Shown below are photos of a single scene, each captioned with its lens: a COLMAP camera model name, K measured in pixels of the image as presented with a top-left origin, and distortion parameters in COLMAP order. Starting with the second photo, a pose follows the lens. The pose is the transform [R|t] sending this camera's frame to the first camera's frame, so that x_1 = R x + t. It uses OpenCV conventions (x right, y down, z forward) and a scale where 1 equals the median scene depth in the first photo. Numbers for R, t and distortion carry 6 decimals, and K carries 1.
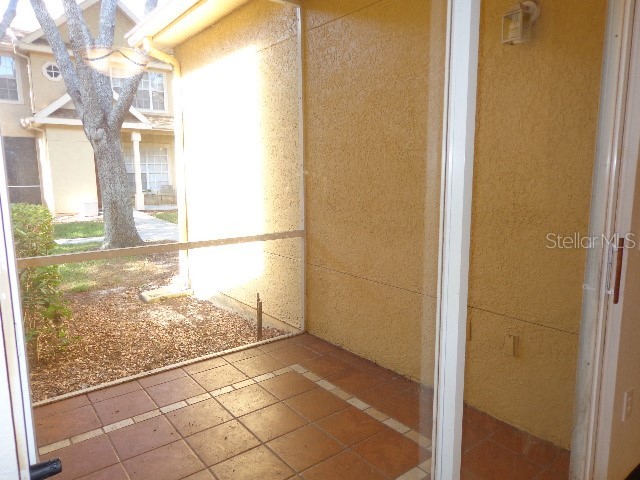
lens RADIAL K [[444.5, 0, 322.0], [0, 444.5, 241.0], [0, 0, 1]] dist [0.000269, 0.004470]
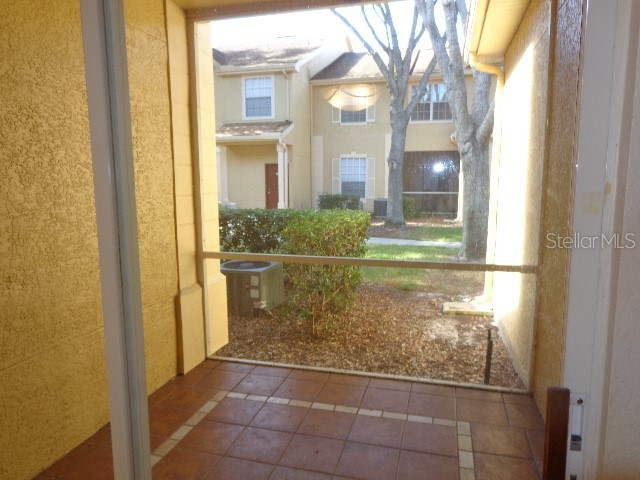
lens RADIAL K [[444.5, 0, 321.2], [0, 444.5, 238.6], [0, 0, 1]] dist [0.000269, 0.004470]
pose [[0.589752, 0.102511, -0.801052, 0.262313], [-0.115797, 0.992395, 0.041745, -0.044790], [0.799239, 0.068140, 0.597138, 0.159314]]
